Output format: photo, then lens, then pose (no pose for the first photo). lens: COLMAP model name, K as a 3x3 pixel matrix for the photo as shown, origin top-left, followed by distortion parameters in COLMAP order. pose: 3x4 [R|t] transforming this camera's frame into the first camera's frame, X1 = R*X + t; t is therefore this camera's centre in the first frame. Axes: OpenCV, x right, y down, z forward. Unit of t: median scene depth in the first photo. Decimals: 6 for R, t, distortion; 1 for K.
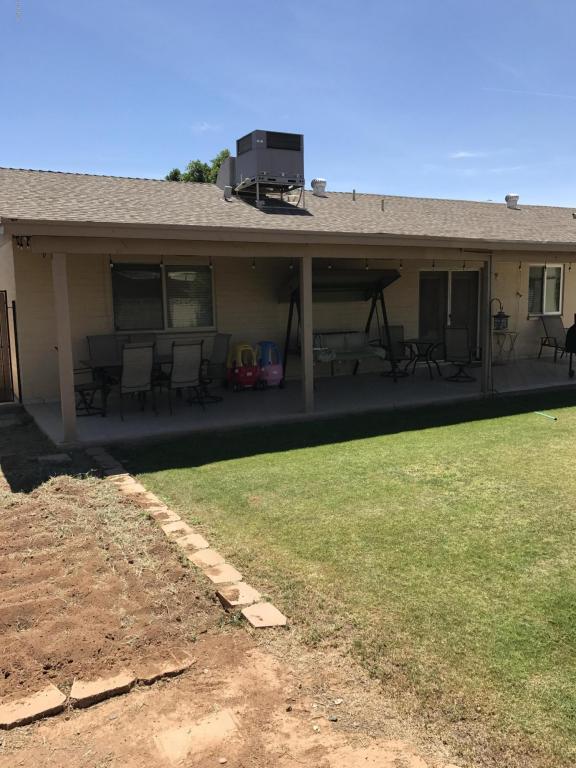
lens RADIAL K [[628.1, 0, 288.0], [0, 628.1, 384.0], [0, 0, 1]] dist [0.026188, 0.003426]
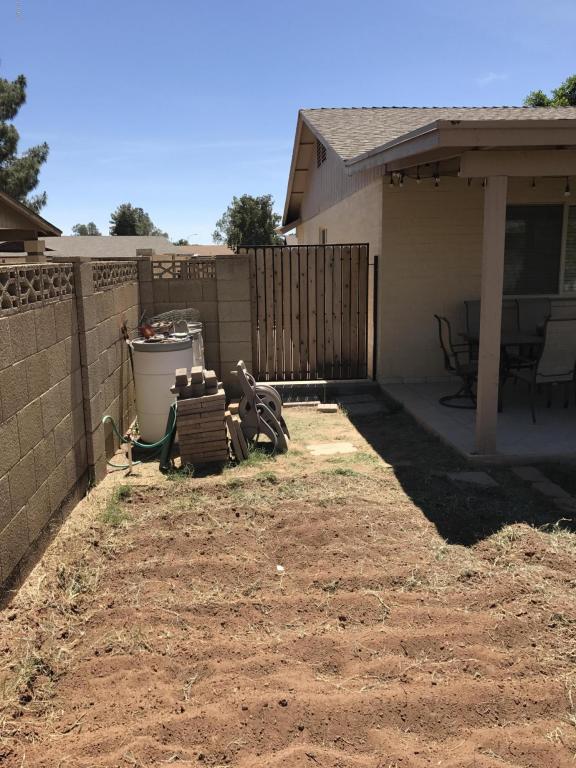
lens RADIAL K [[628.1, 0, 288.0], [0, 628.1, 384.0], [0, 0, 1]] dist [0.026188, 0.003426]
pose [[0.913066, 0.072301, -0.401352, -0.282981], [-0.050616, 0.996641, 0.064387, -0.019575], [0.404659, -0.038474, 0.913658, 0.291577]]
